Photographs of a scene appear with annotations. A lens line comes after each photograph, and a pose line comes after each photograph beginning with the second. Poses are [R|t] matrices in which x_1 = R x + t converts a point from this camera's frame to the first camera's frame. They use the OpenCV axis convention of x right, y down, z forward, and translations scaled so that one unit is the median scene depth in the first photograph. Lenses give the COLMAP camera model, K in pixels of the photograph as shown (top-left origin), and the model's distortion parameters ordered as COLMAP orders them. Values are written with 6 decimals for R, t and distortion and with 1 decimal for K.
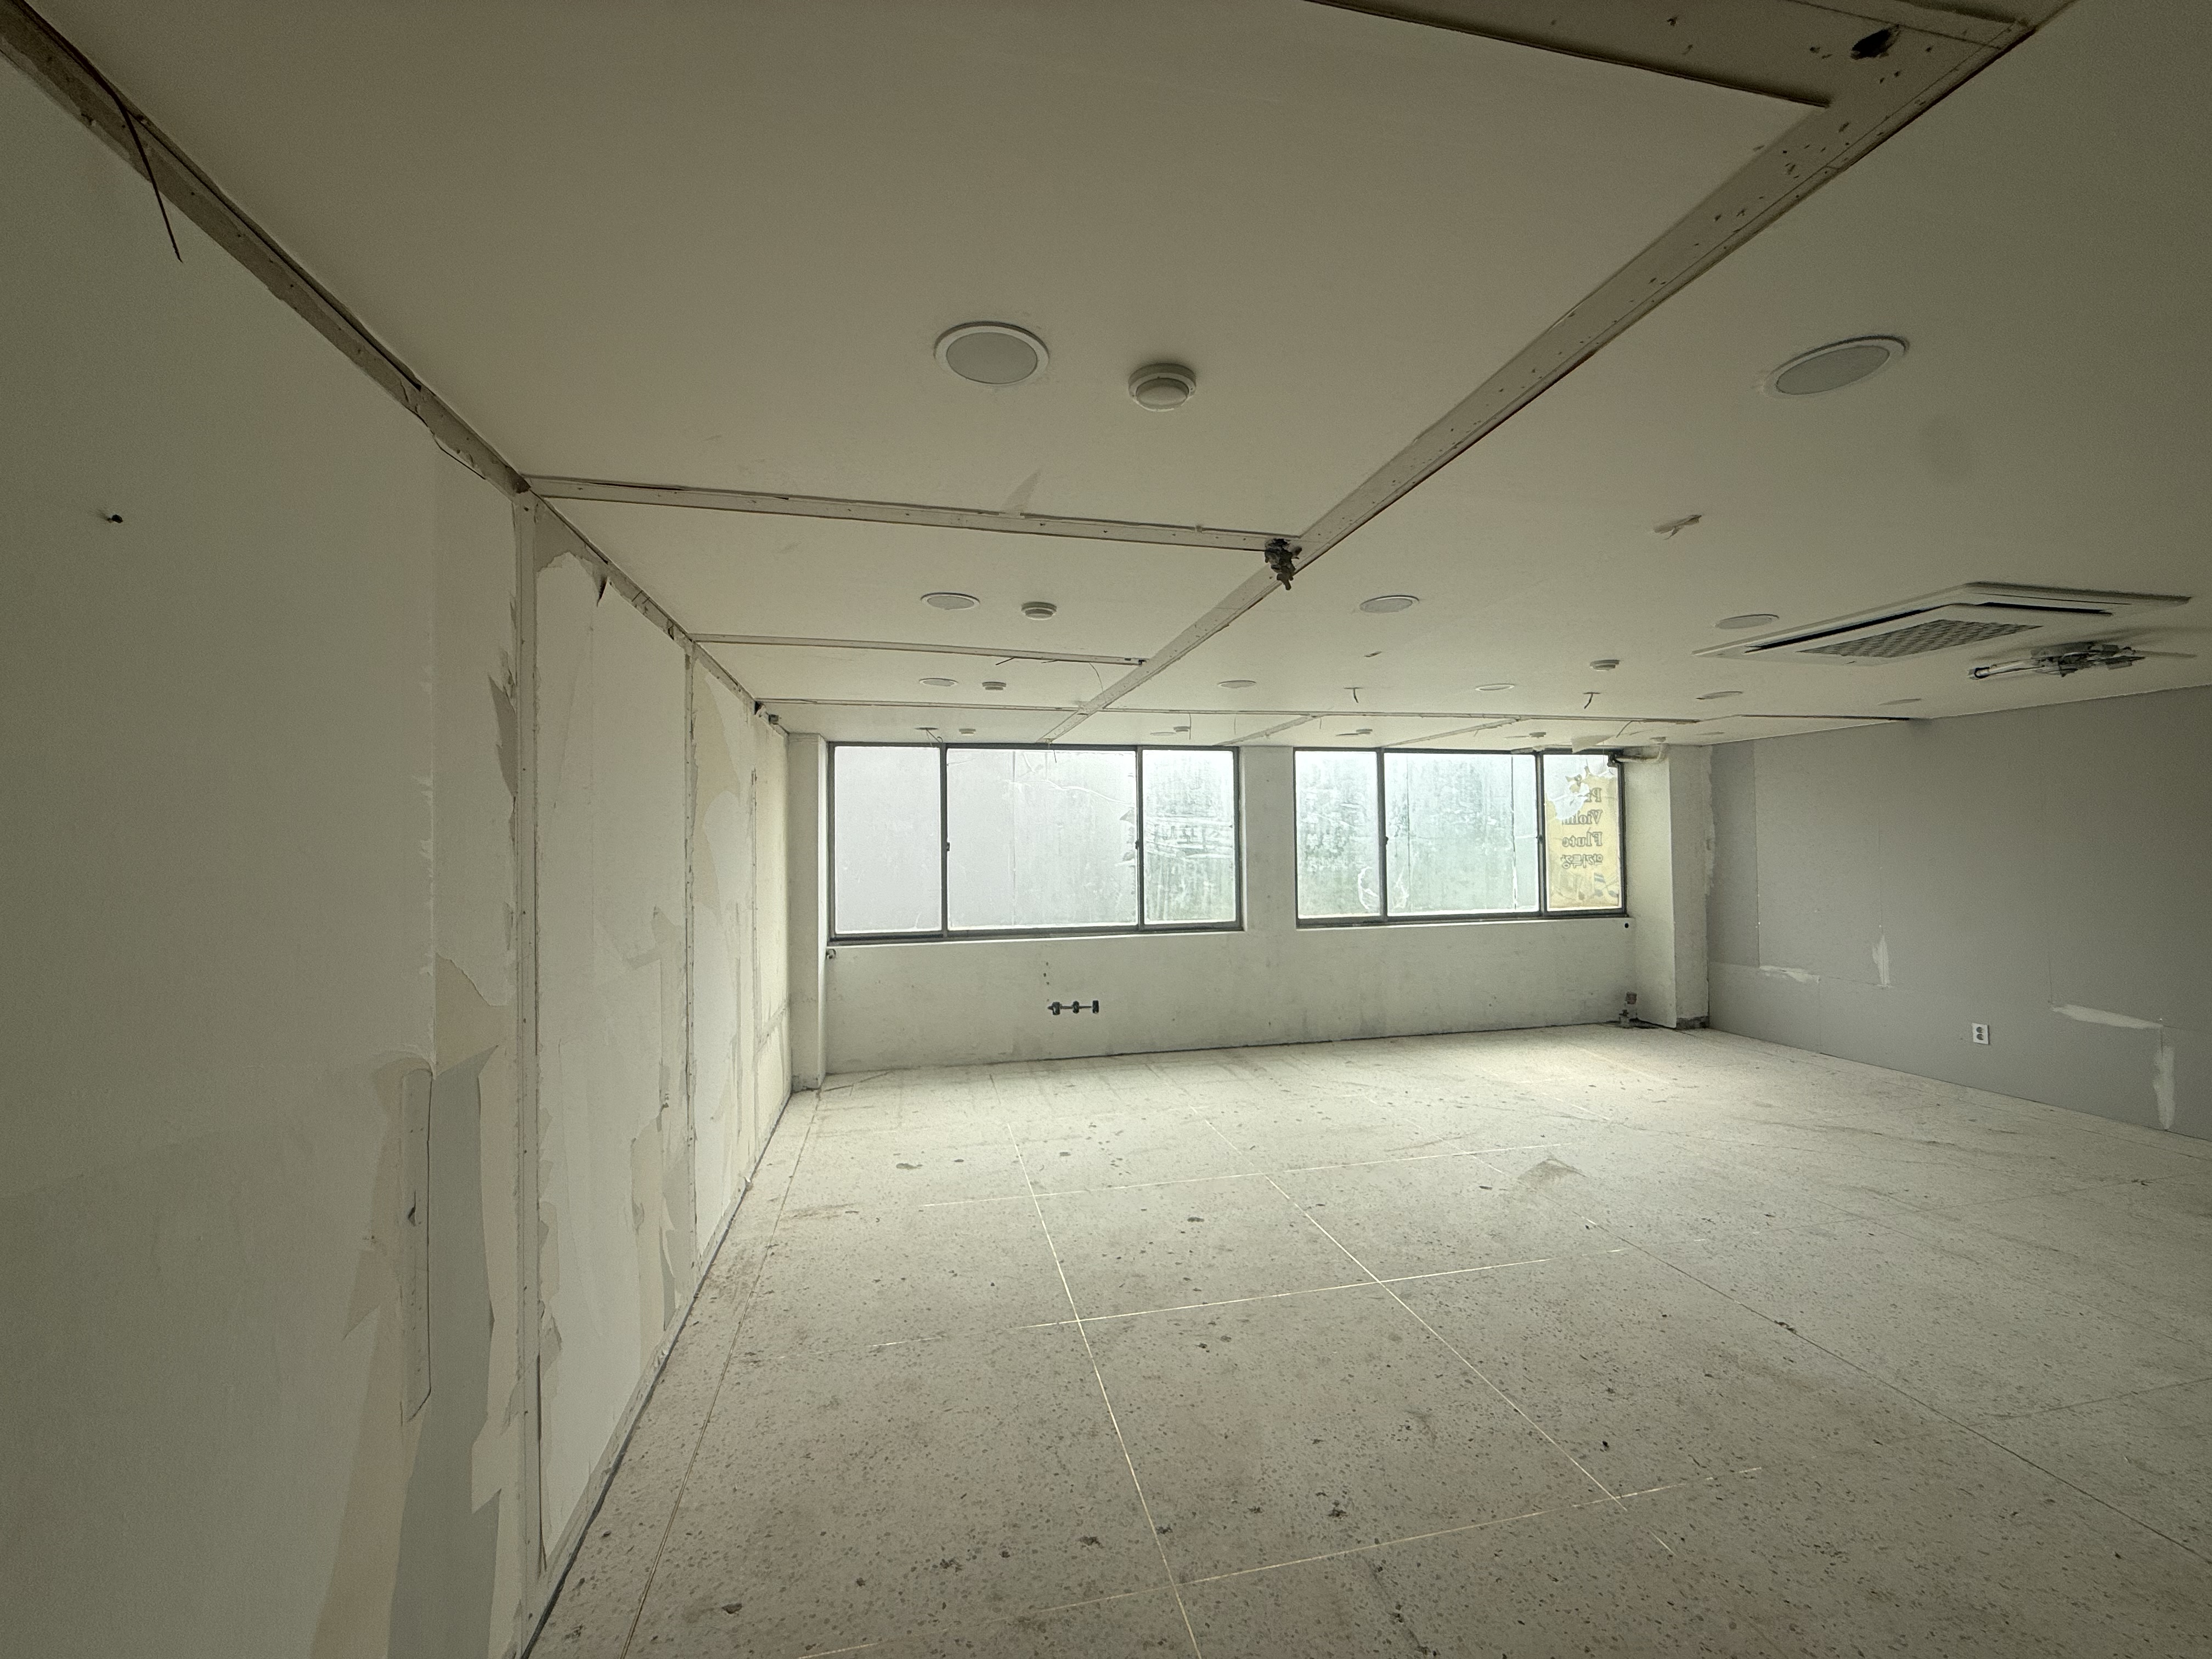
lens RADIAL K [[904.5, 0, 1112.5], [0, 904.5, 830.5], [0, 0, 1]] dist [0.002277, 0.000236]
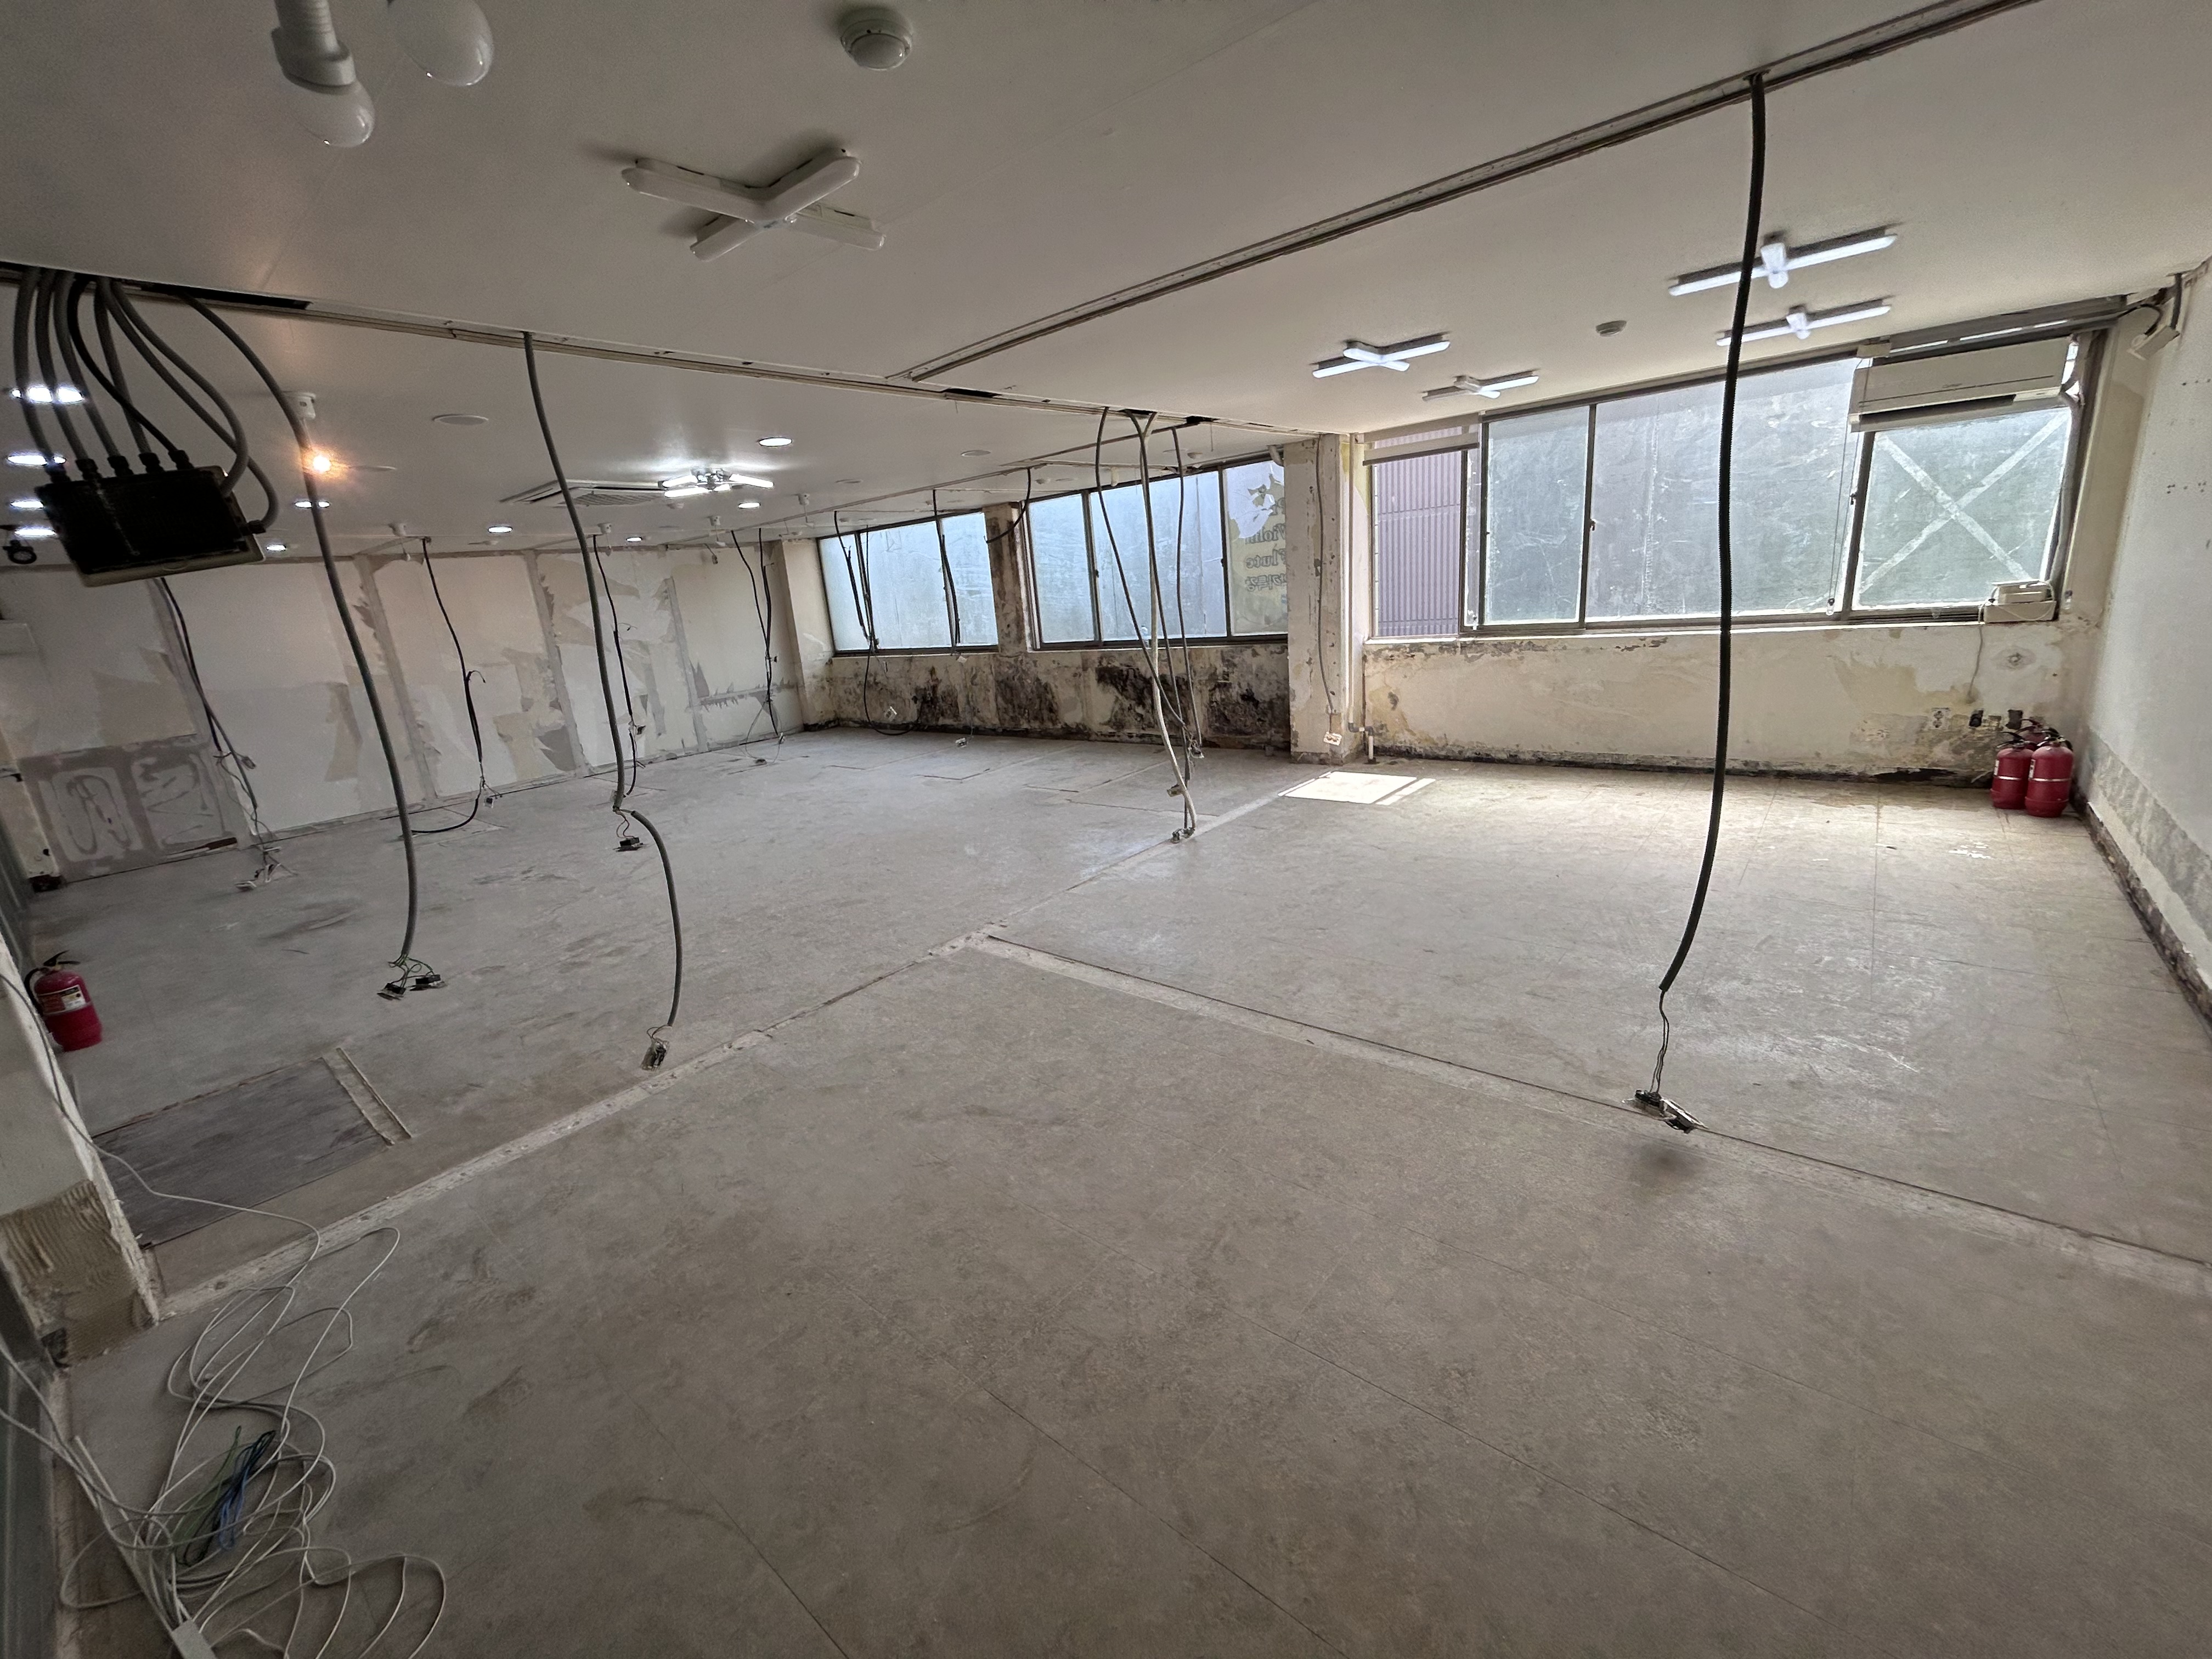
lens RADIAL K [[893.2, 0, 1094.3], [0, 893.2, 823.9], [0, 0, 1]] dist [0.000715, 0.000011]
pose [[0.609332, 0.168753, -0.774750, 1.178203], [0.101521, 0.952445, 0.287303, -0.011915], [0.786389, -0.253716, 0.563223, 0.270471]]
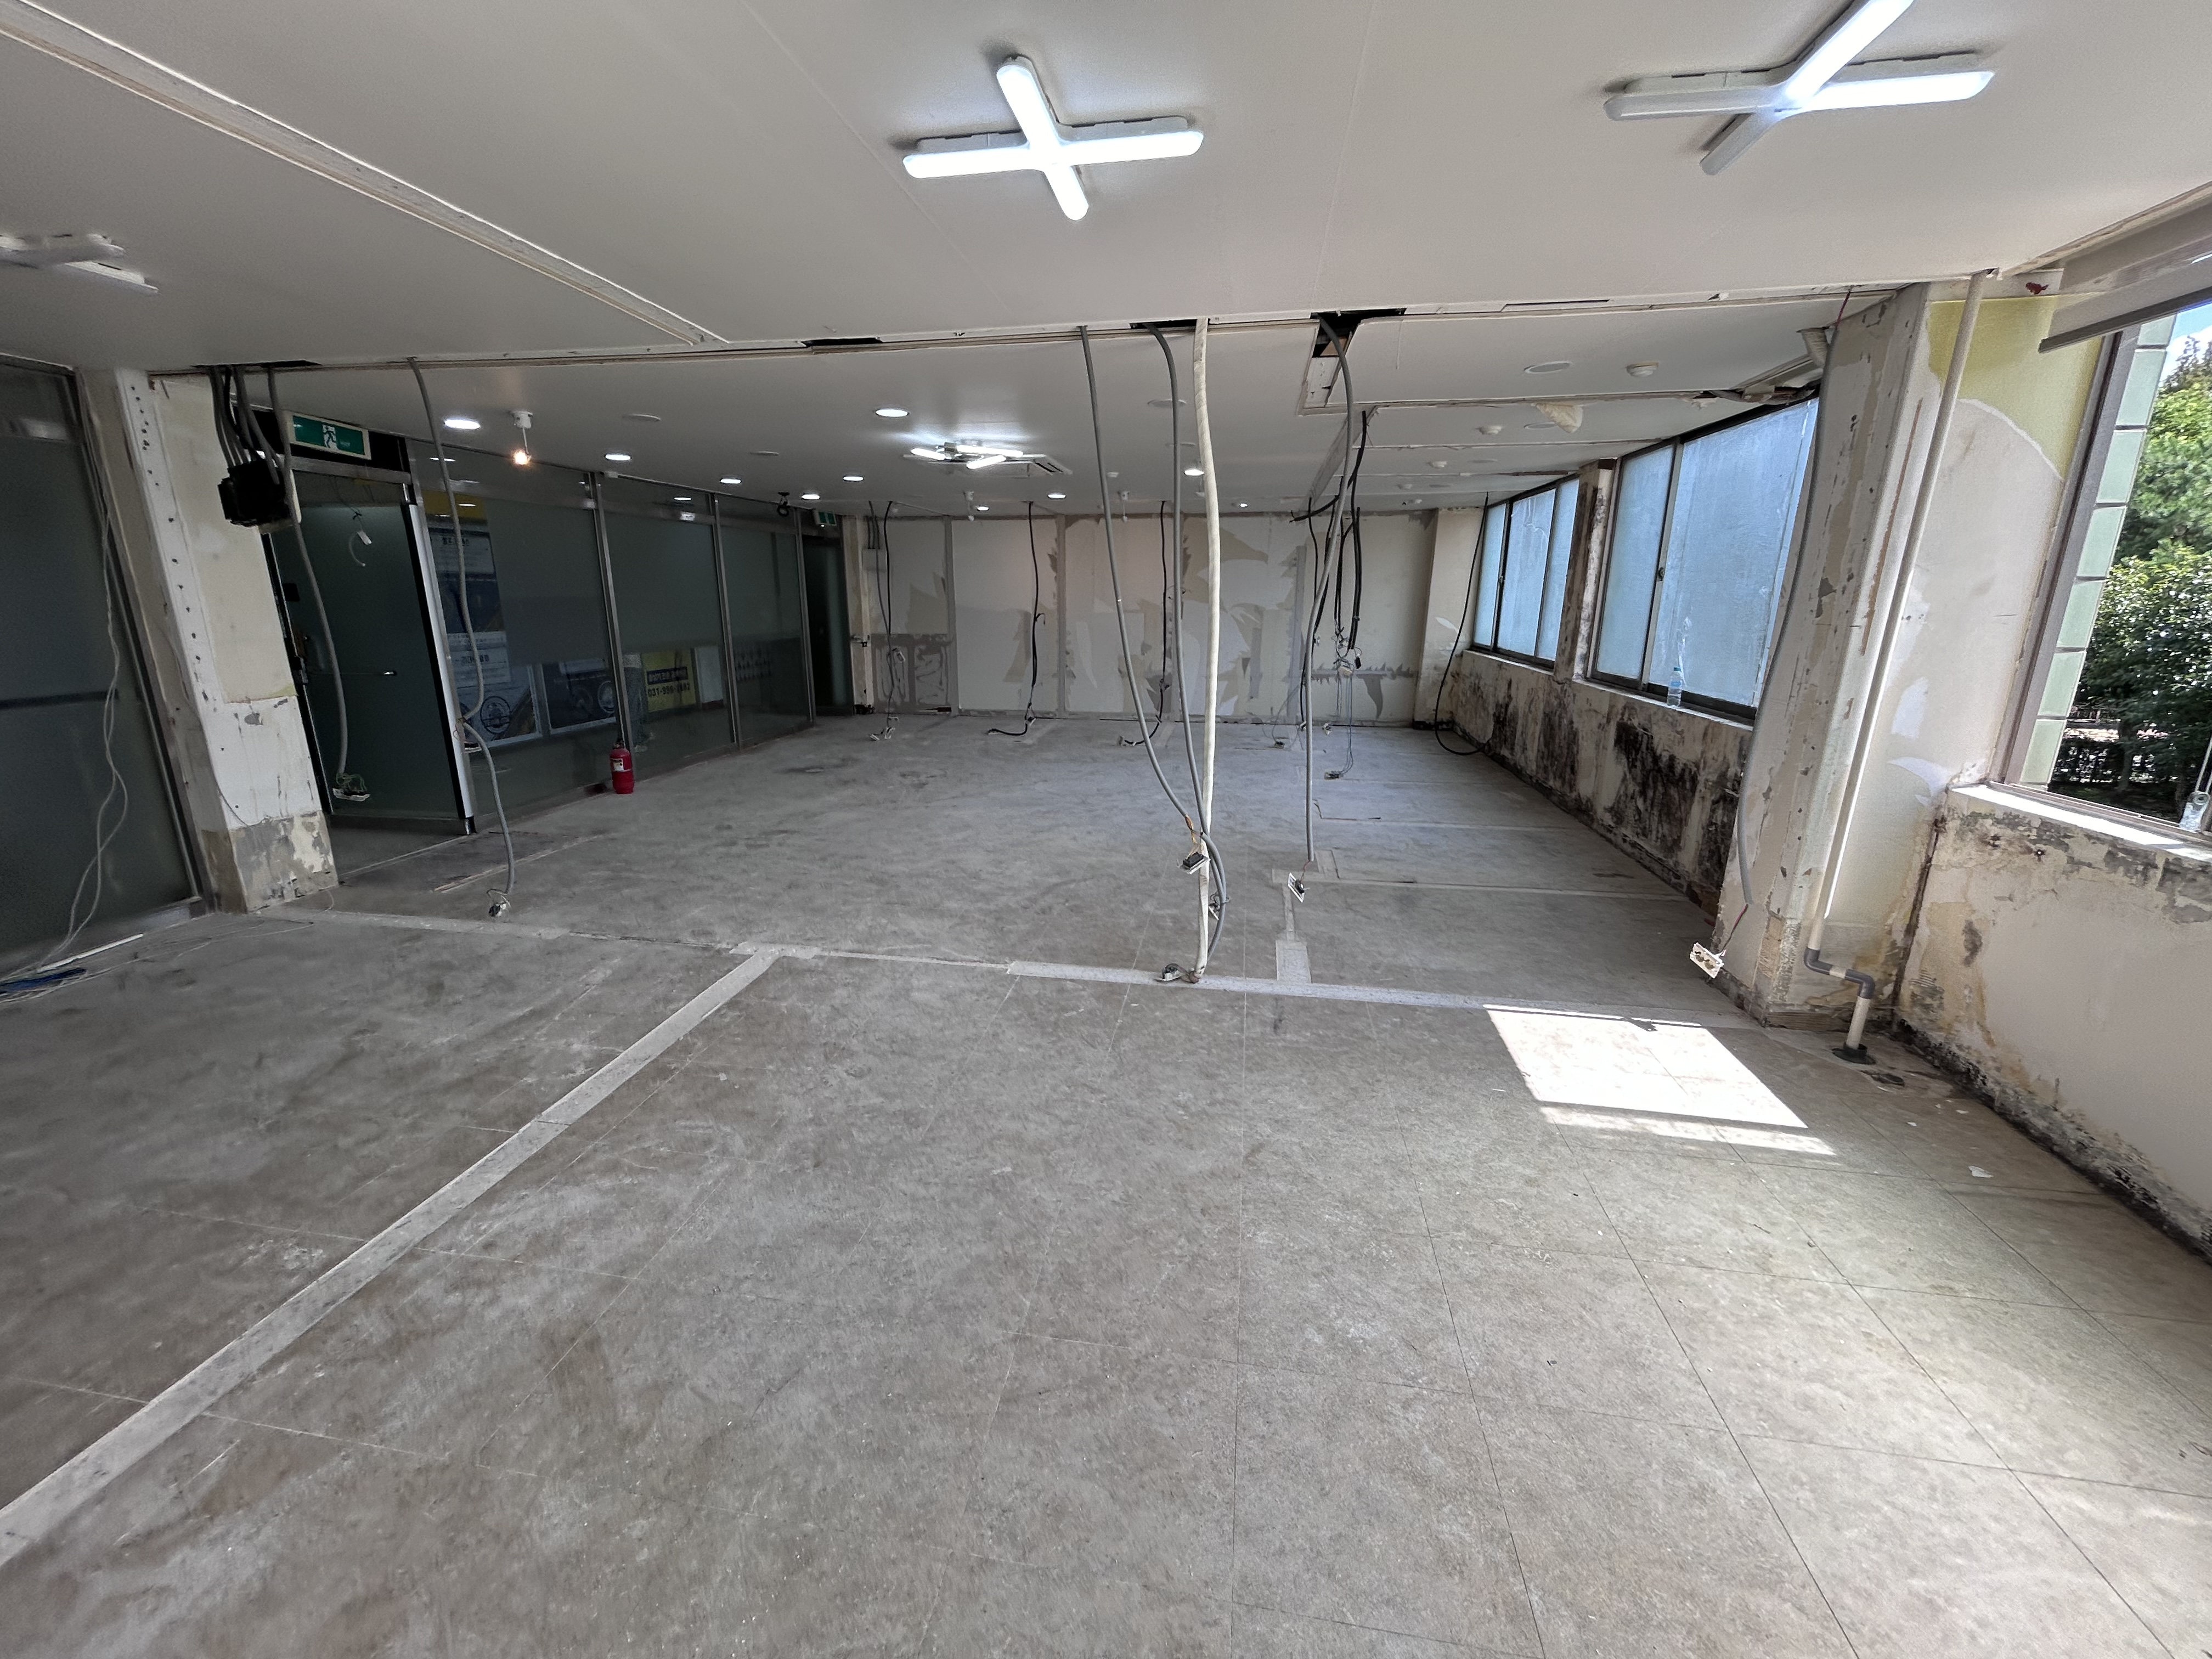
lens RADIAL K [[893.2, 0, 1094.3], [0, 893.2, 823.9], [0, 0, 1]] dist [0.000715, 0.000011]
pose [[-0.375282, 0.247109, -0.893364, 1.093870], [0.027898, 0.966383, 0.255587, 0.008083], [0.926491, 0.070995, -0.369561, 0.828460]]
